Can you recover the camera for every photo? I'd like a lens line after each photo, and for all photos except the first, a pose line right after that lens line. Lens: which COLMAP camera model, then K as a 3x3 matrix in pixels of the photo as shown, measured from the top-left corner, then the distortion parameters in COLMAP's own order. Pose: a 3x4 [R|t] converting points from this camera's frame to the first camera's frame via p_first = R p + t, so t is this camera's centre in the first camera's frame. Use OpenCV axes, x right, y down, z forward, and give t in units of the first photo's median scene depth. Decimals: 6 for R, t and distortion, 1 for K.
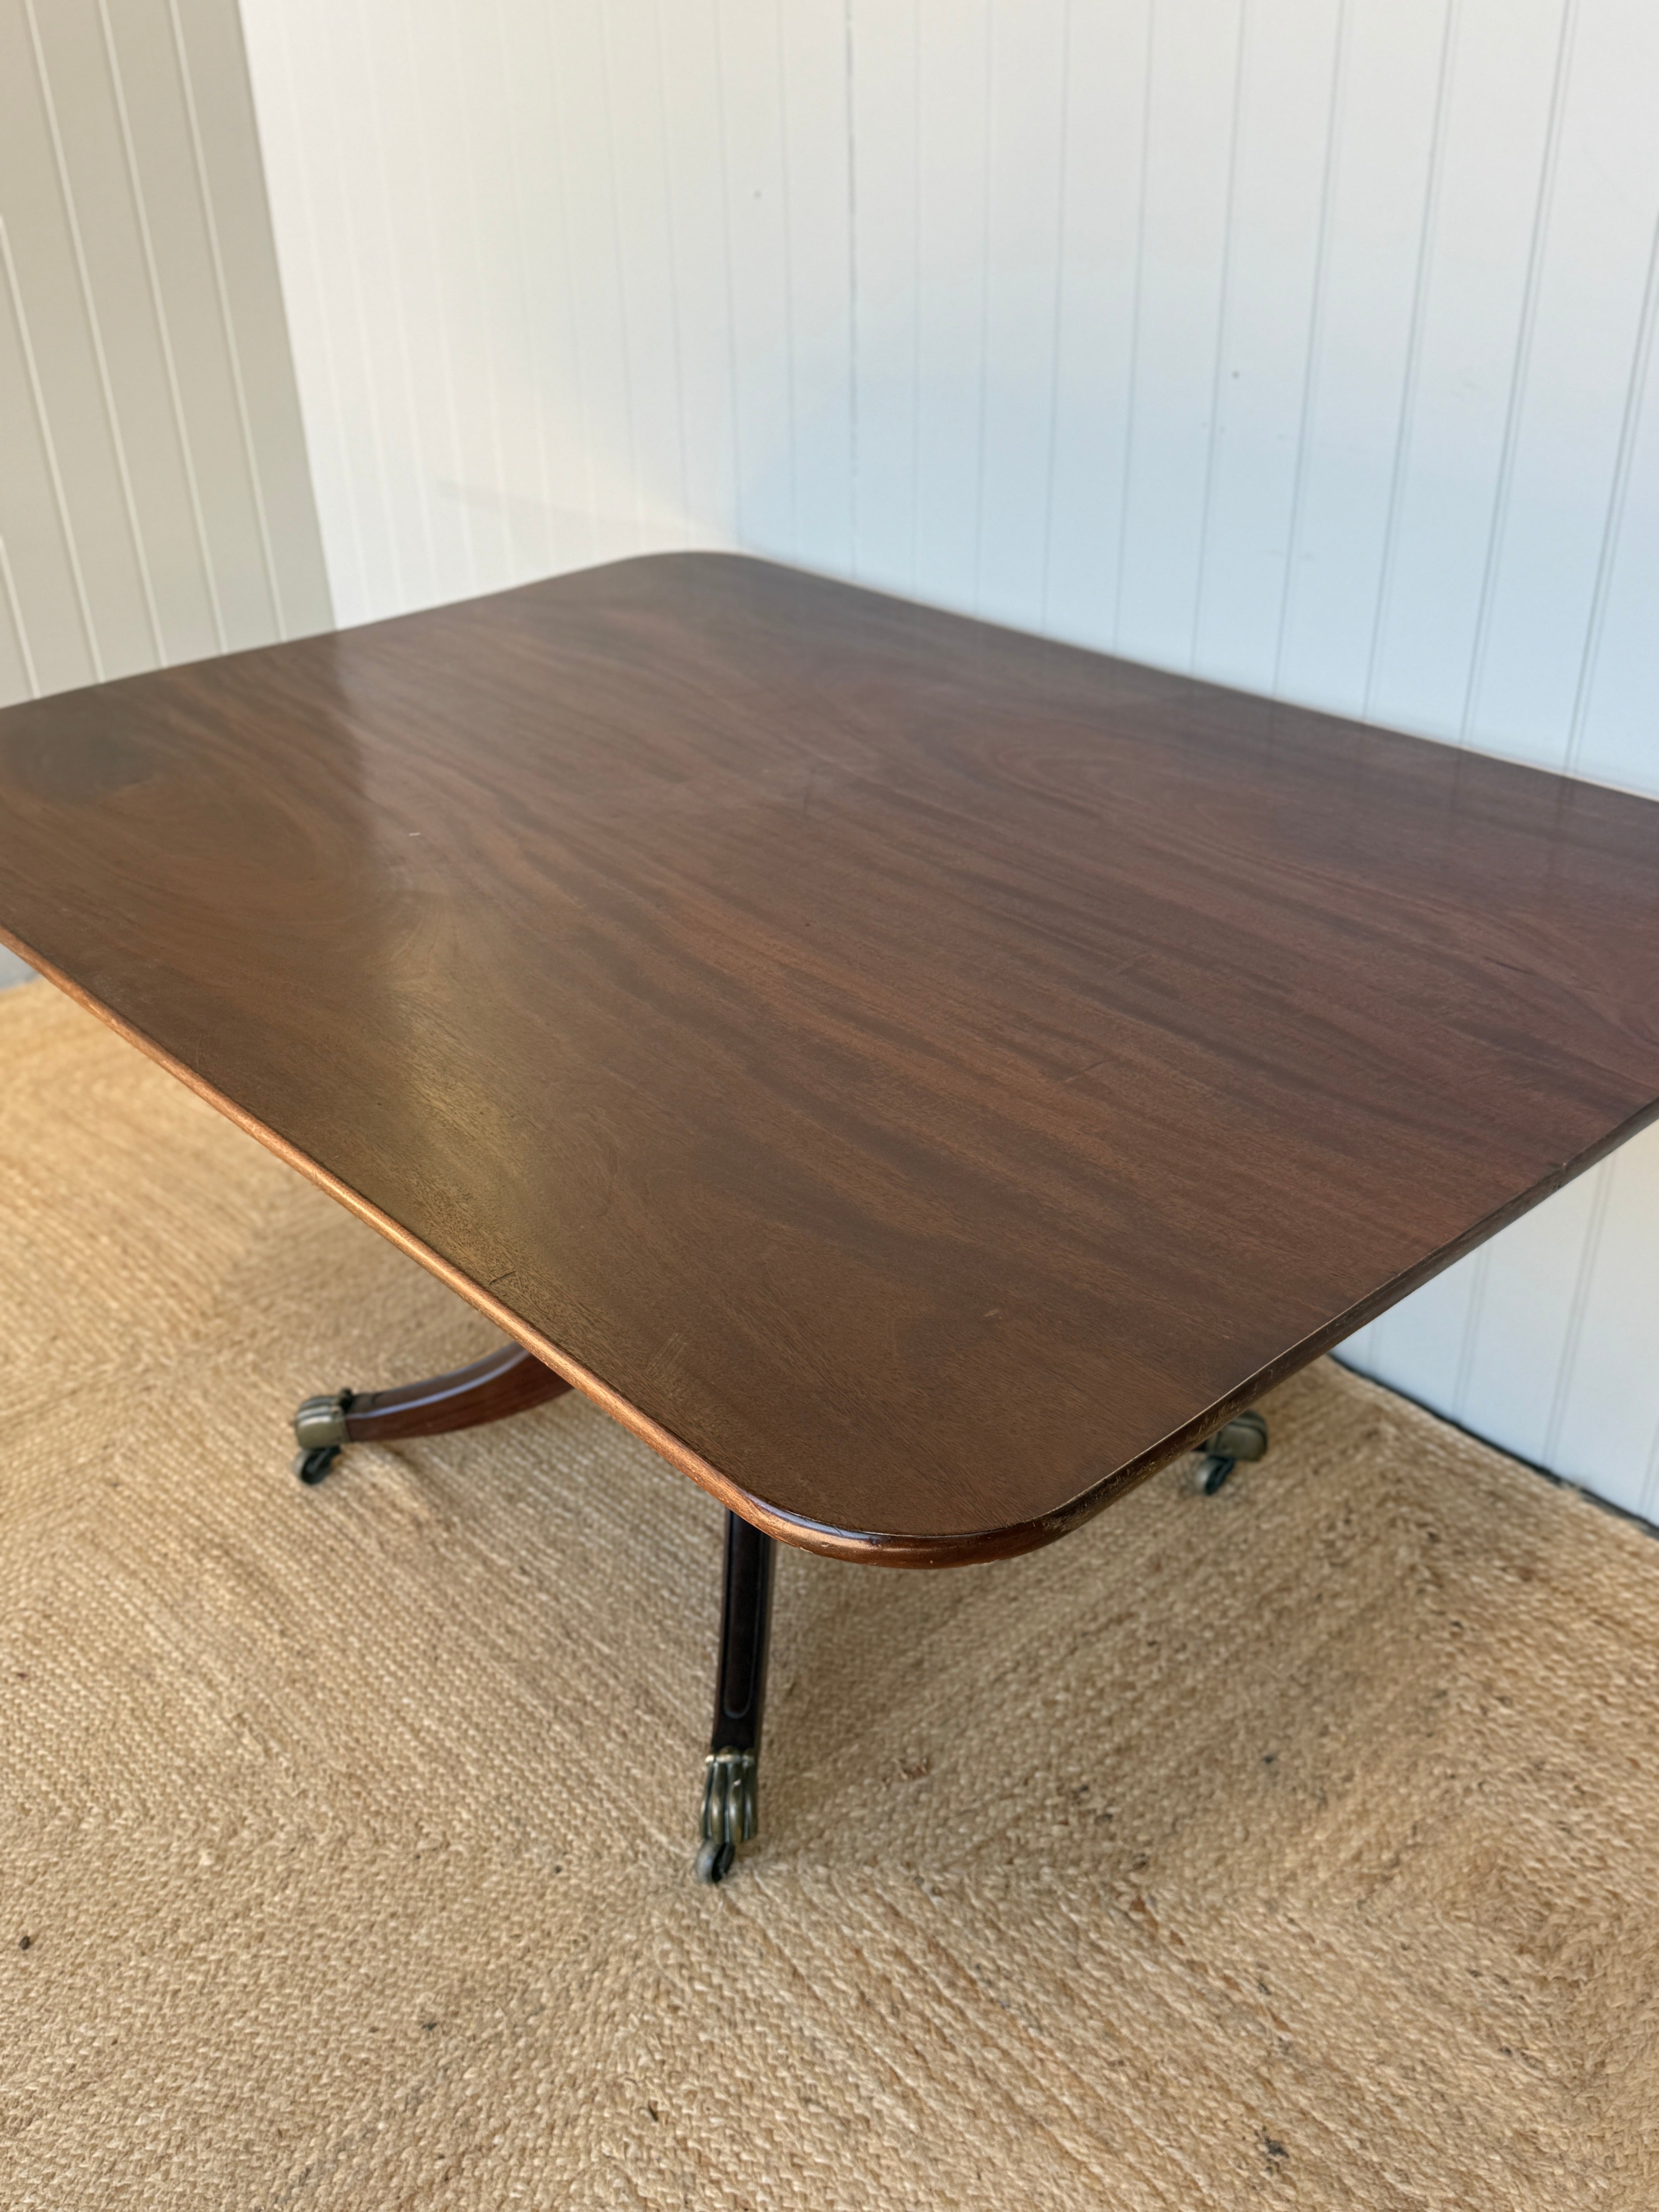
lens RADIAL K [[2002.1, 0, 822.7], [0, 2002.1, 1107.8], [0, 0, 1]] dist [0.062259, -0.097058]
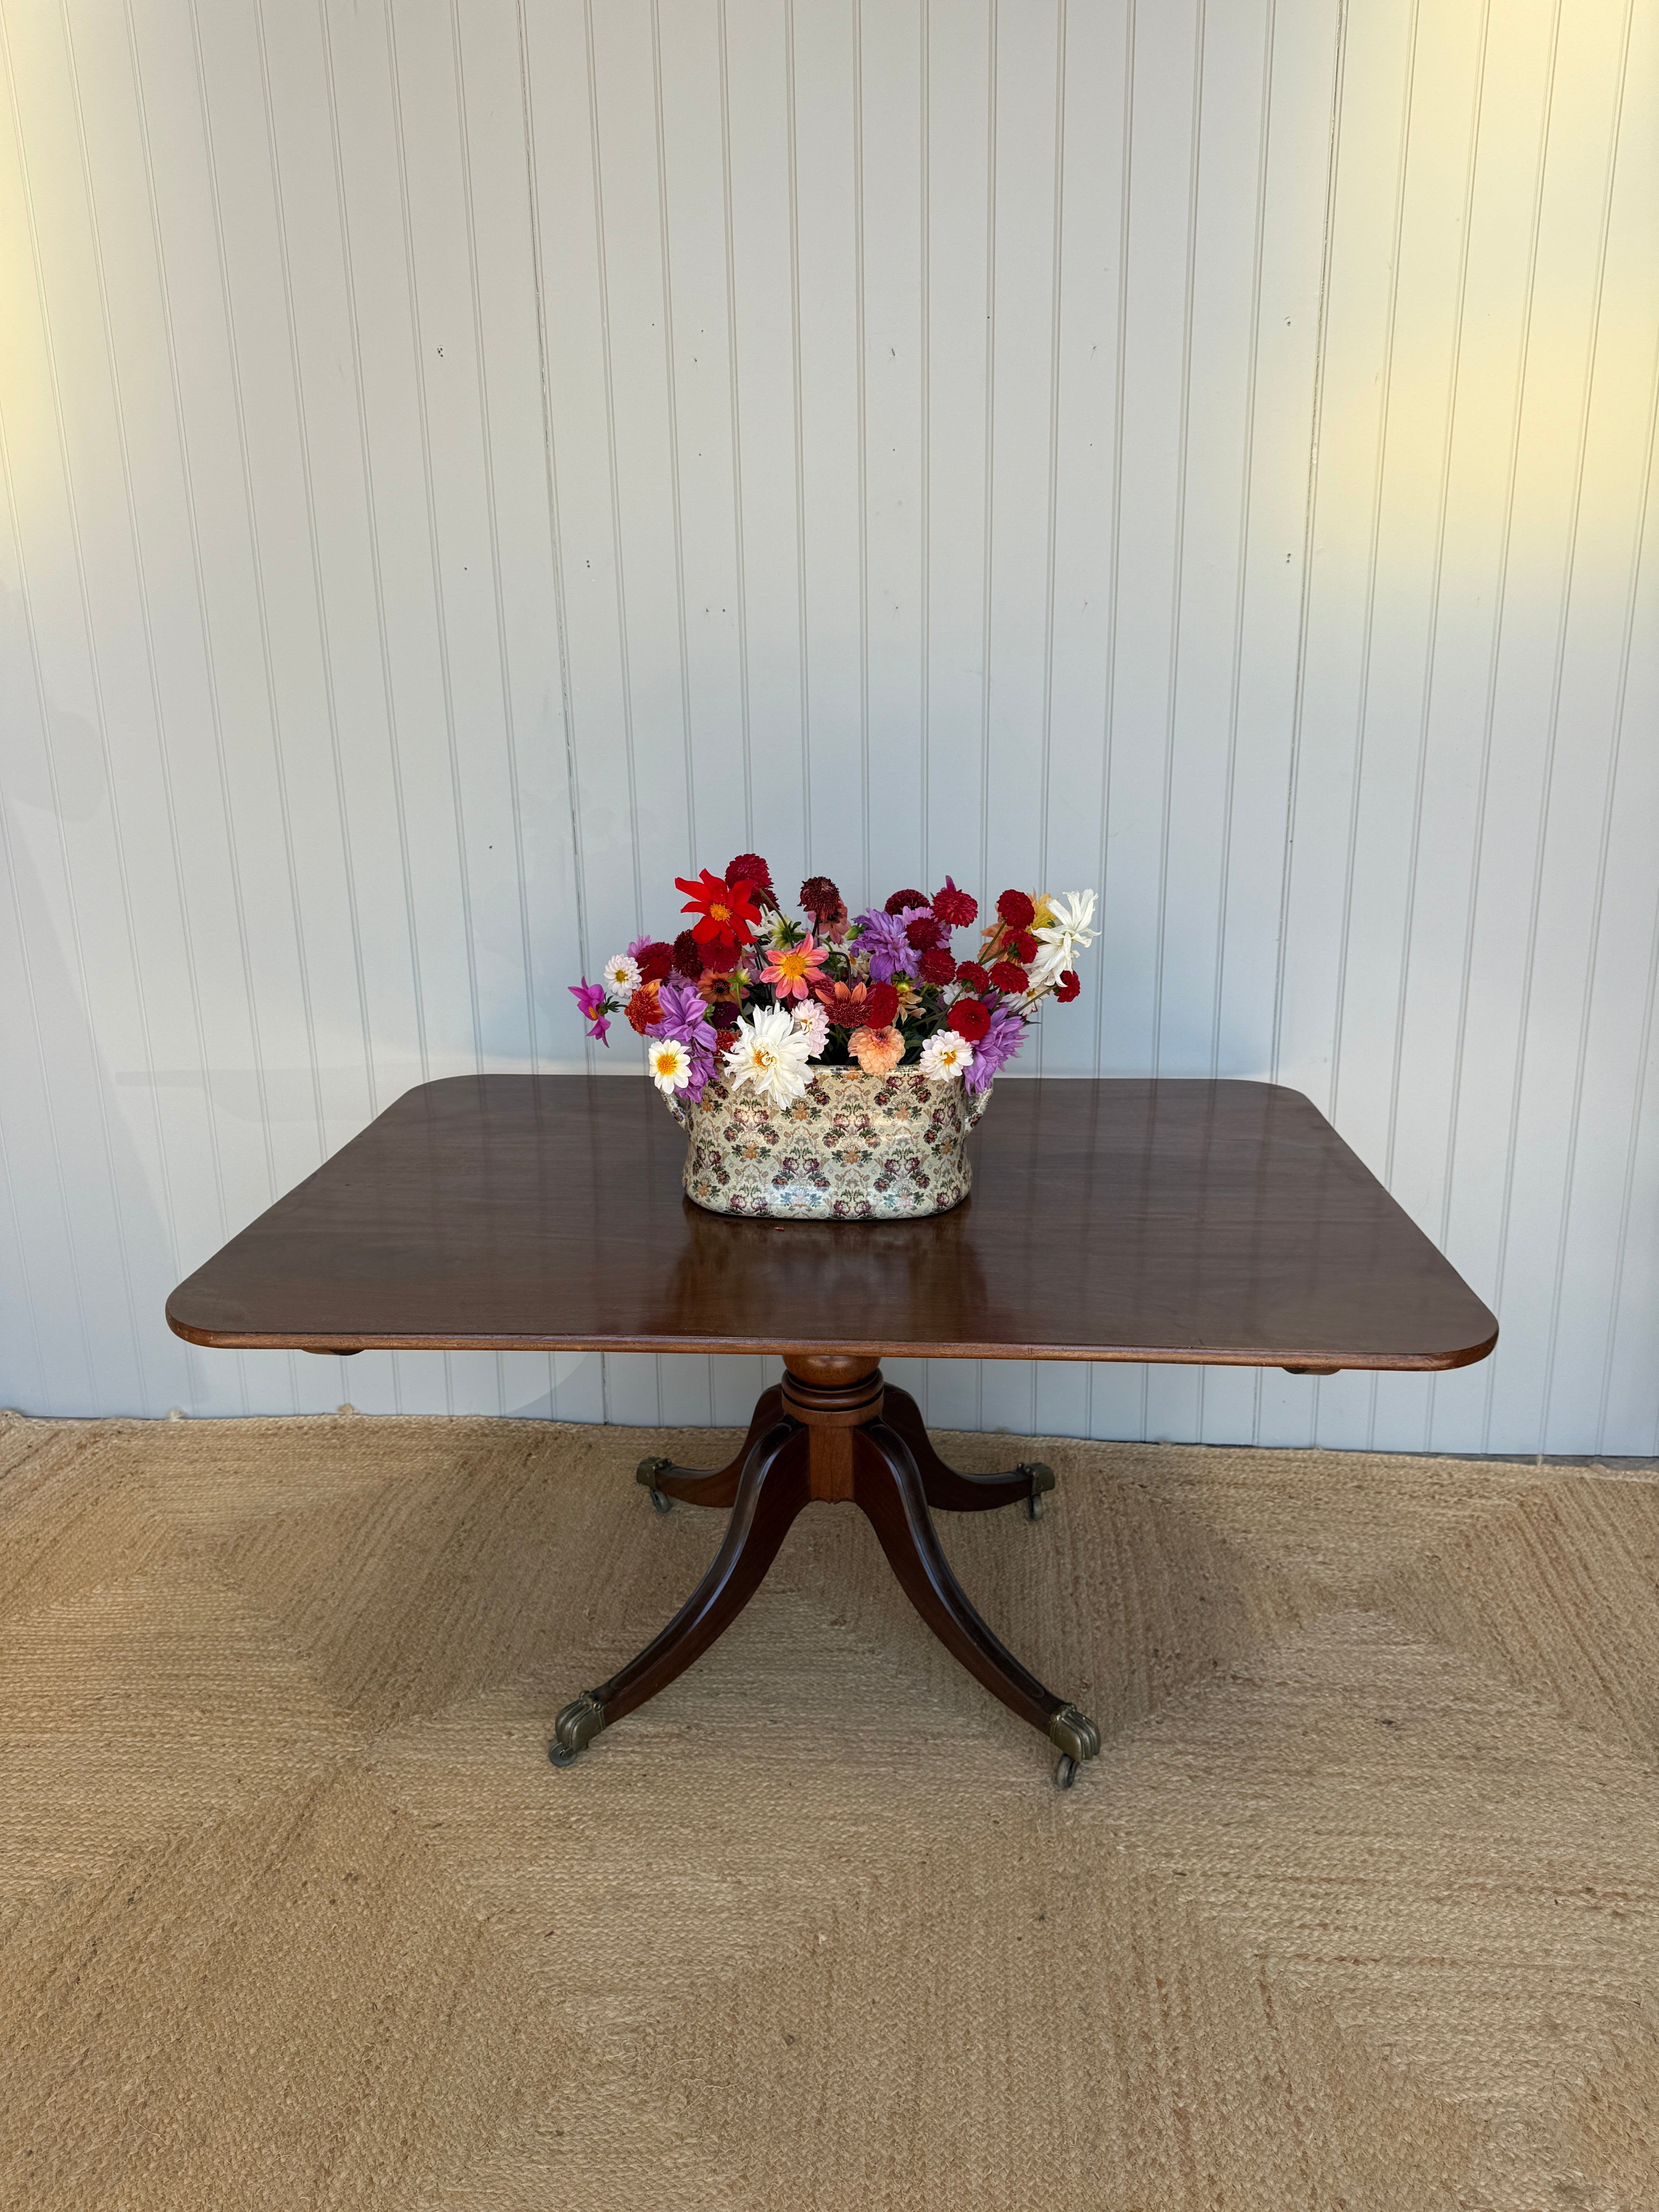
lens RADIAL K [[1604.0, 0, 827.0], [0, 1604.0, 1072.7], [0, 0, 1]] dist [-0.011930, 0.013780]
pose [[0.728911, -0.159725, 0.665715, -0.982272], [0.337439, 0.929900, -0.146360, -0.022844], [-0.595671, 0.331322, 0.731712, -0.014662]]
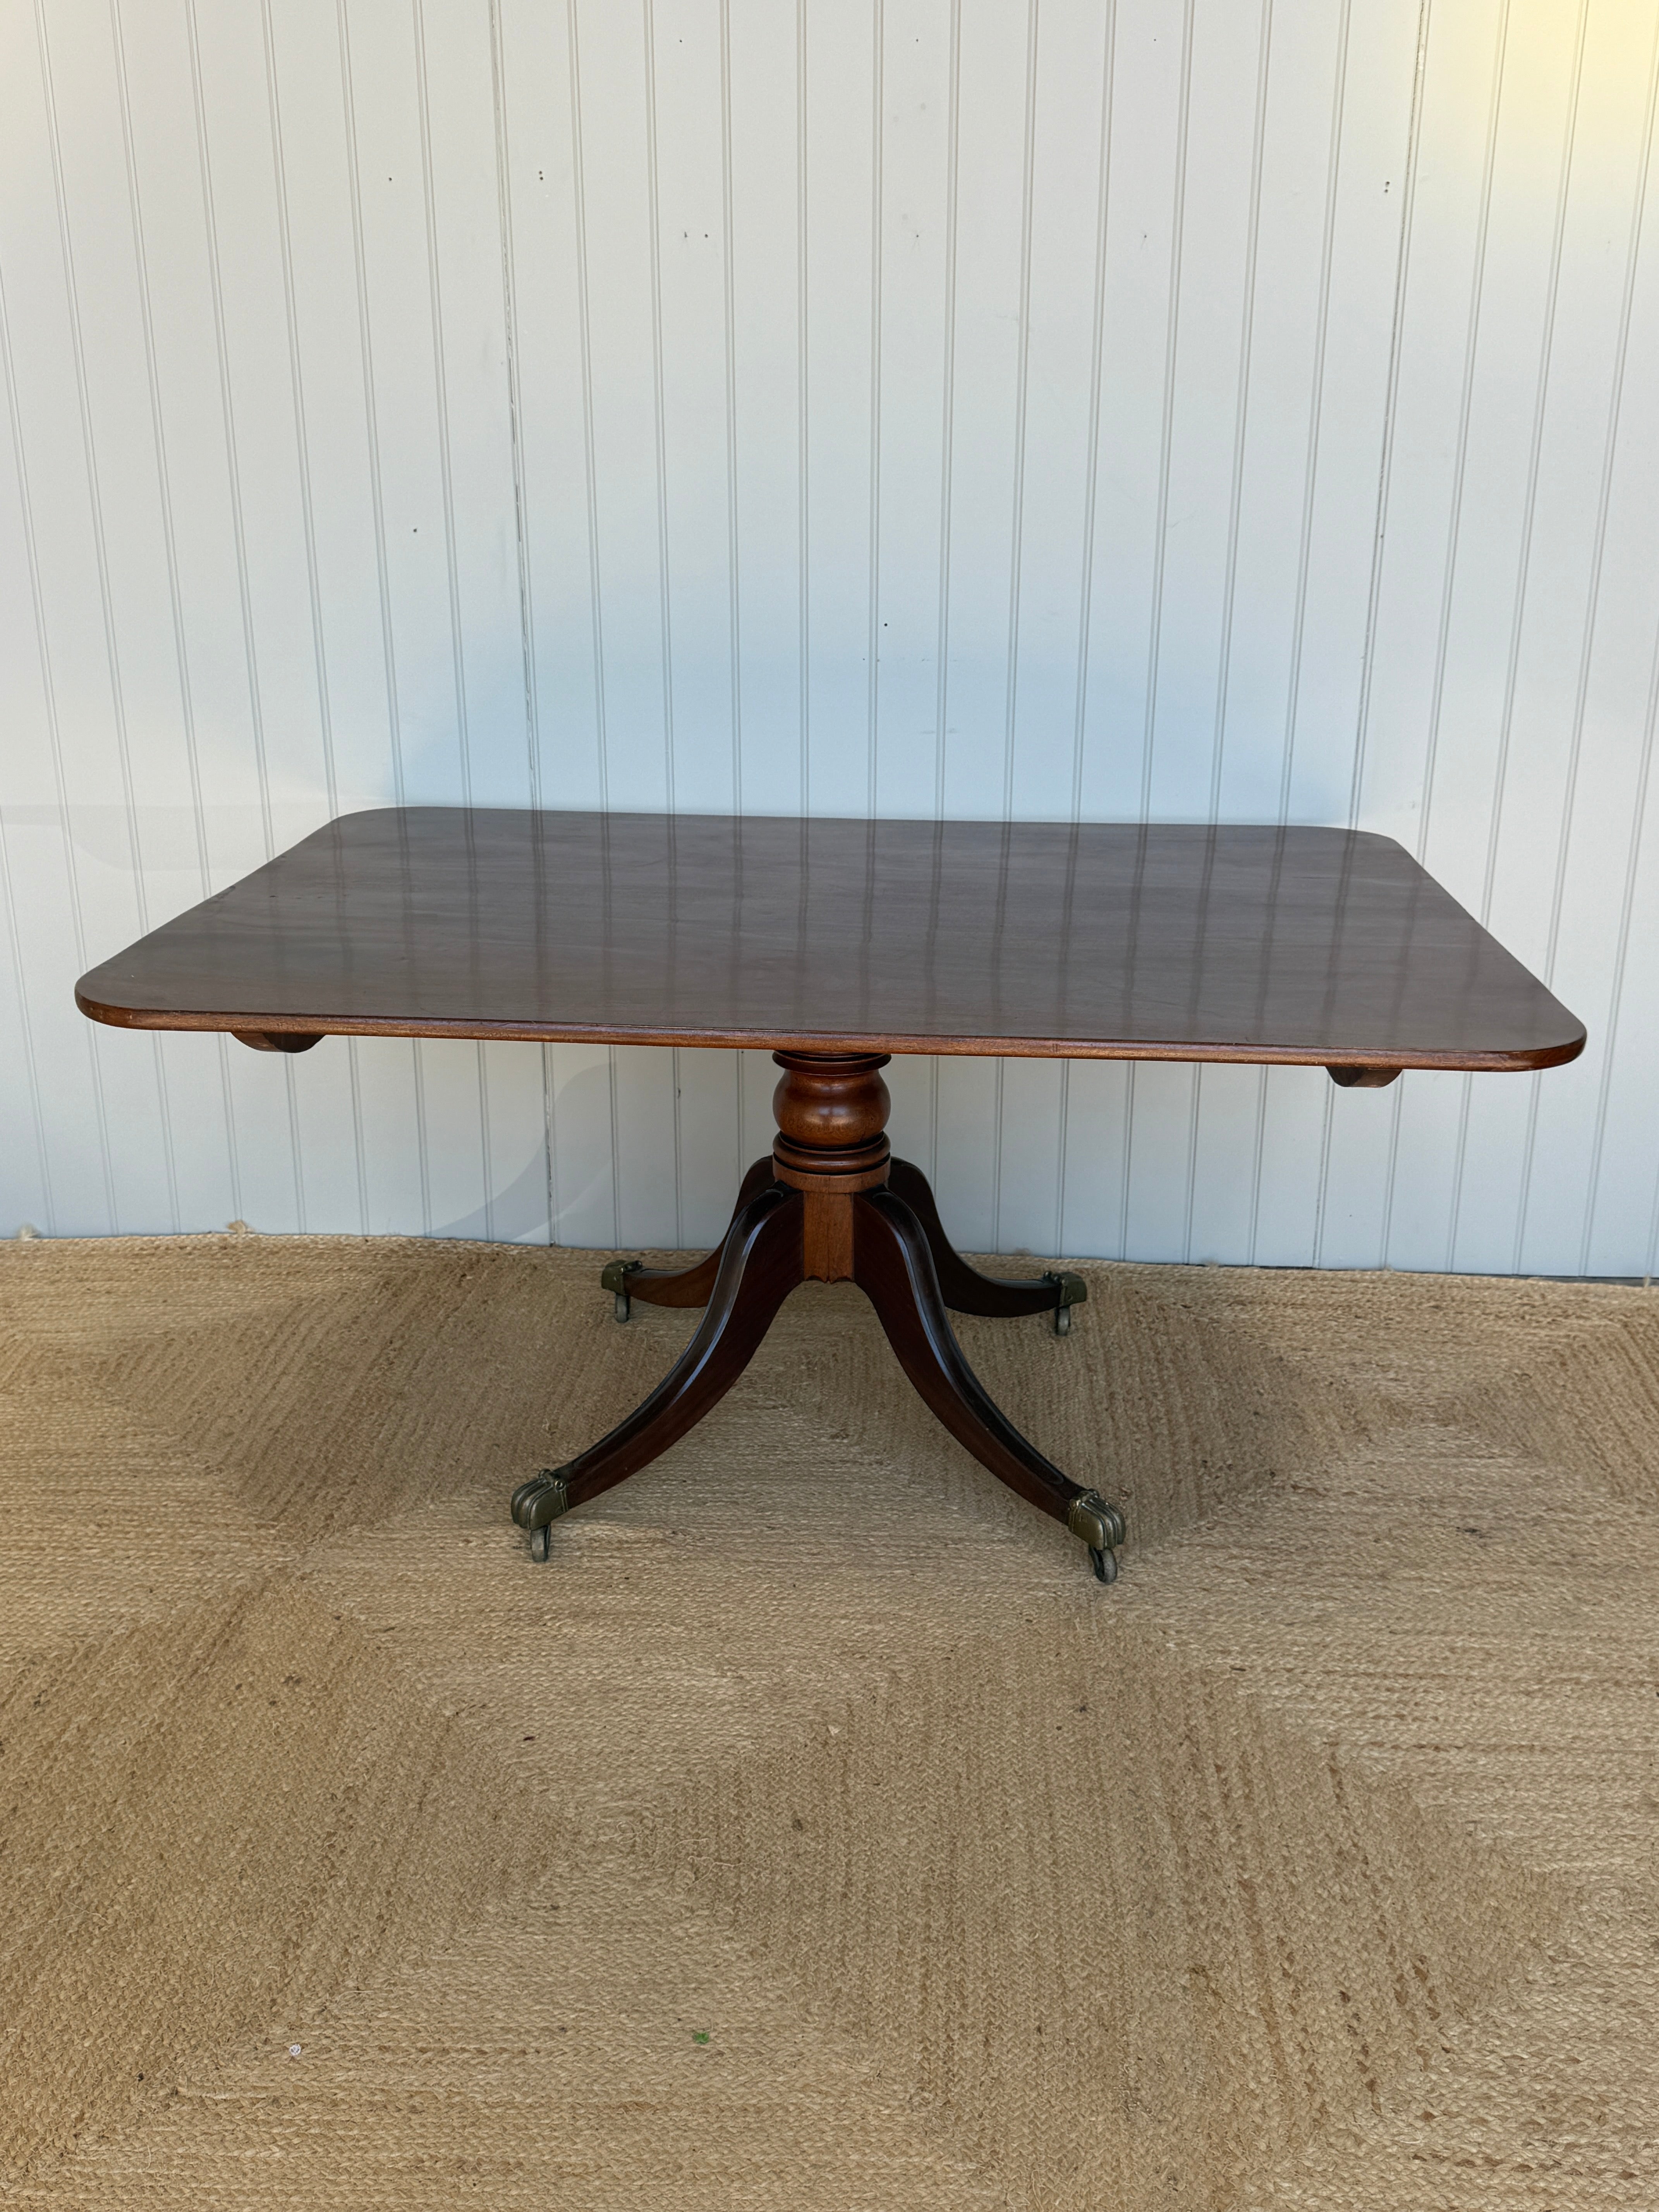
lens RADIAL K [[2002.1, 0, 832.6], [0, 2002.1, 1089.5], [0, 0, 1]] dist [0.062259, -0.097058]
pose [[0.705260, -0.195575, 0.681439, -1.115233], [0.333868, 0.939561, -0.075882, 0.100434], [-0.625413, 0.281027, 0.727930, -0.009274]]
